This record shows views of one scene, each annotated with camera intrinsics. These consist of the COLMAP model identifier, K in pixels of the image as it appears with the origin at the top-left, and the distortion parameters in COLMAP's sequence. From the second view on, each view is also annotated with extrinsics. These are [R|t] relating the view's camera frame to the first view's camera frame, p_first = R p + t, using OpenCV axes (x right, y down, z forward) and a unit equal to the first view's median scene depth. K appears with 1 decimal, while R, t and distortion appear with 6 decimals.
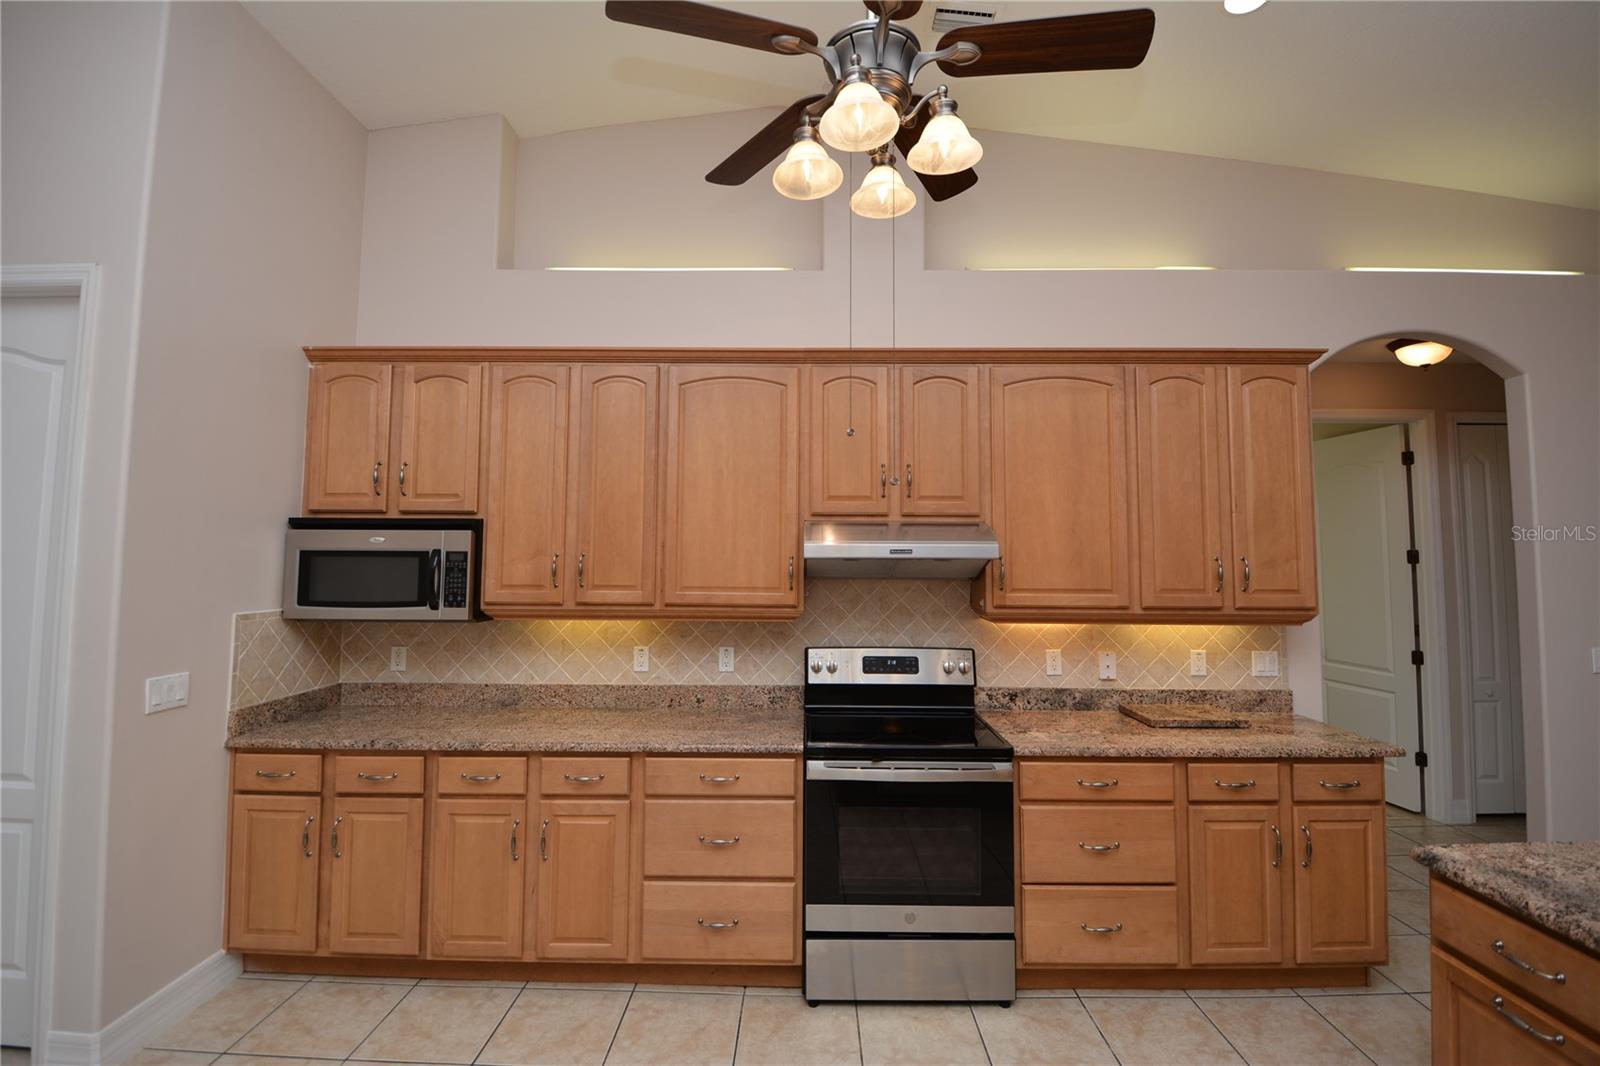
lens RADIAL K [[704.7, 0, 798.8], [0, 704.7, 511.7], [0, 0, 1]] dist [0.014842, -0.022888]
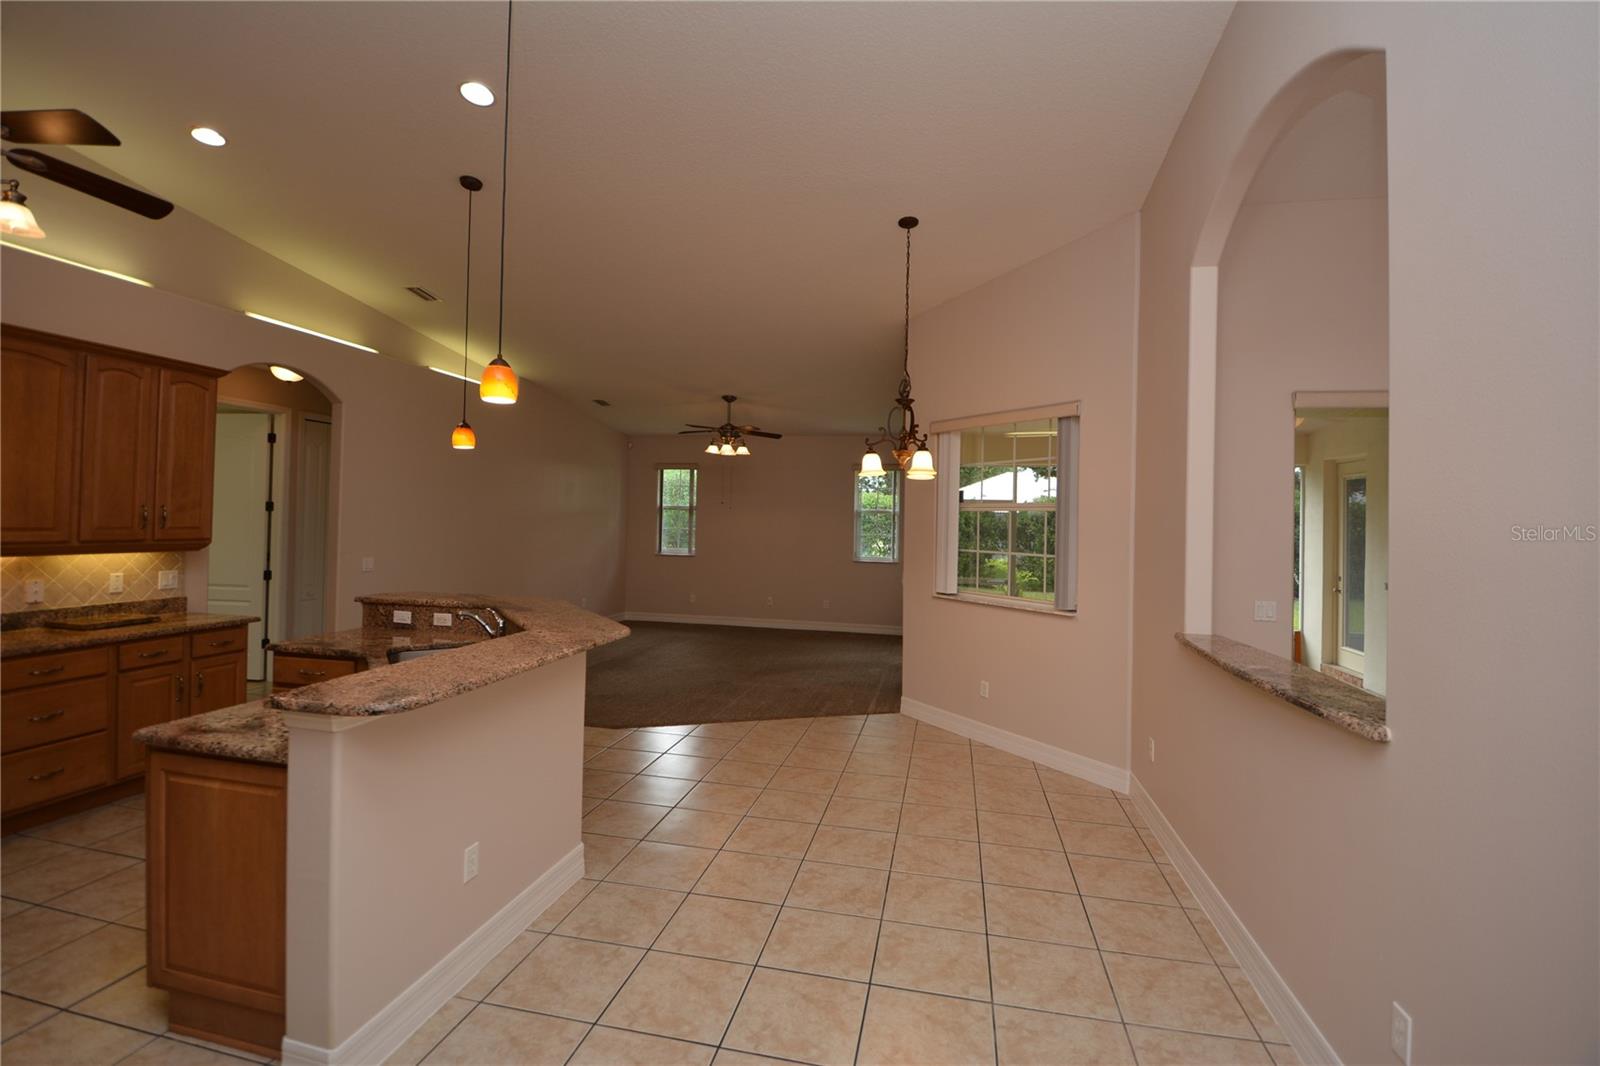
lens RADIAL K [[704.7, 0, 798.8], [0, 704.7, 511.7], [0, 0, 1]] dist [0.014842, -0.022888]
pose [[0.202437, 0.010701, 0.979237, -0.498423], [-0.084789, 0.996377, 0.006641, -0.039678], [-0.975618, -0.084373, 0.202611, -0.543640]]
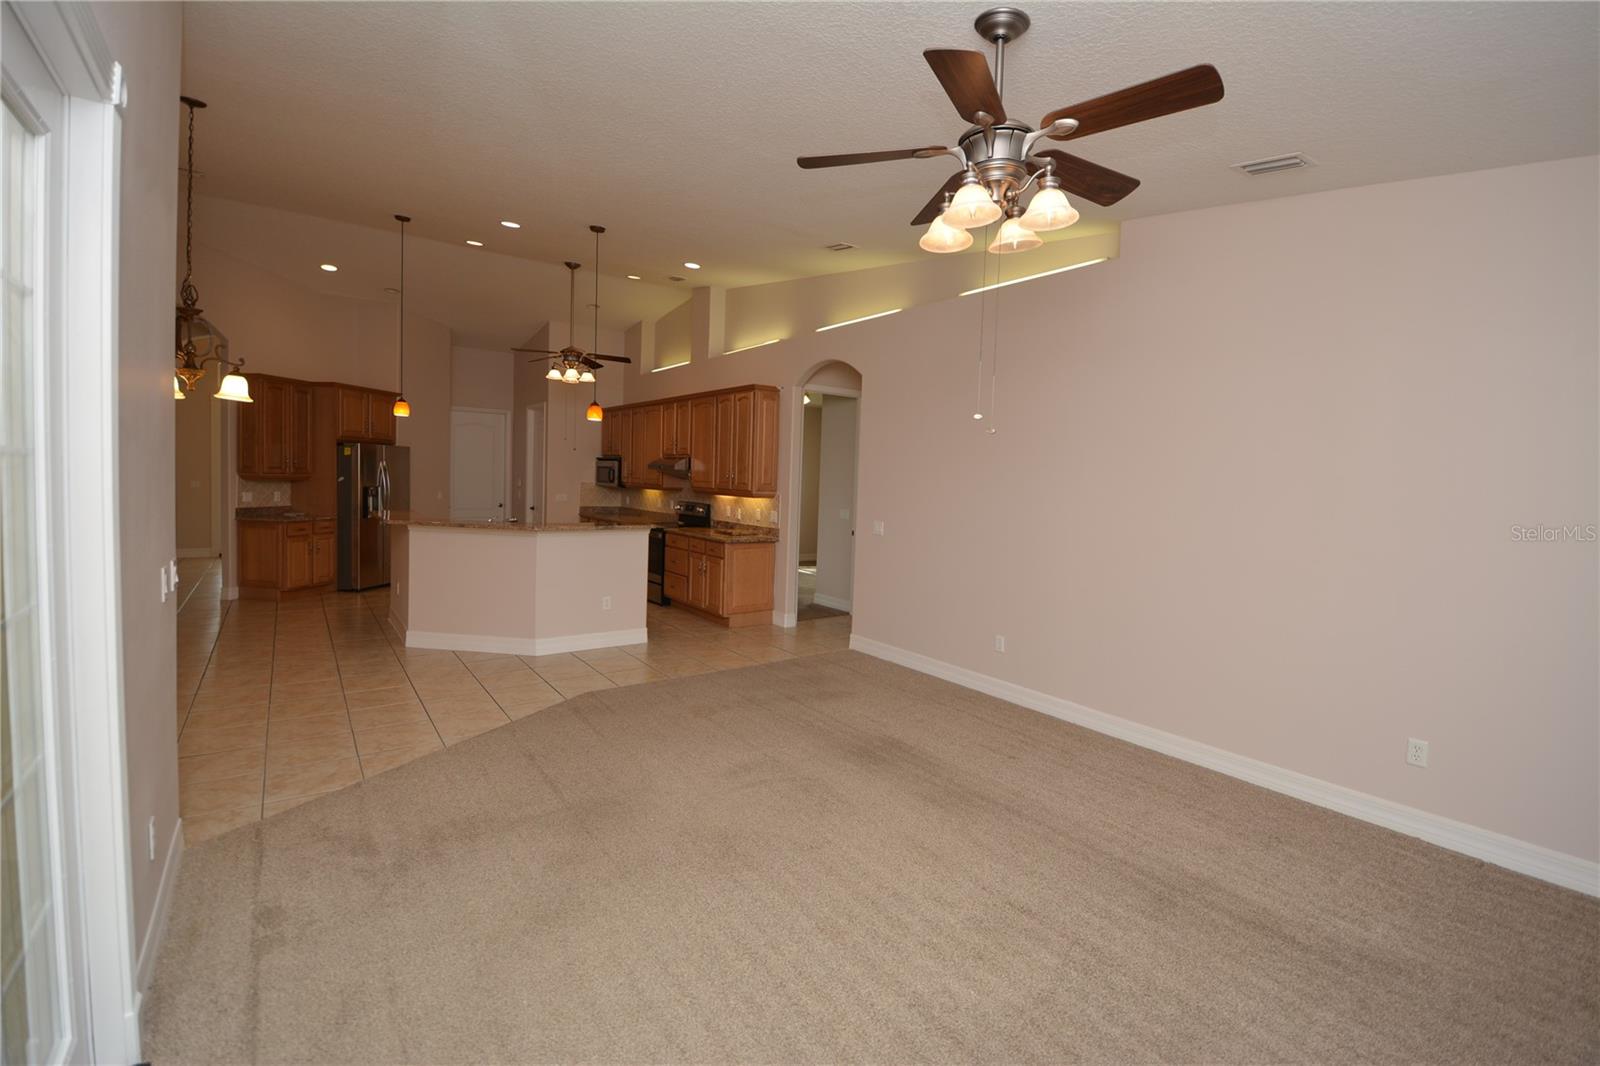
lens RADIAL K [[704.7, 0, 798.8], [0, 704.7, 511.7], [0, 0, 1]] dist [0.014842, -0.022888]
pose [[0.595713, 0.053553, -0.801410, 2.764396], [0.024868, 0.996067, 0.085046, 0.003966], [0.802812, -0.070593, 0.592039, -0.329057]]
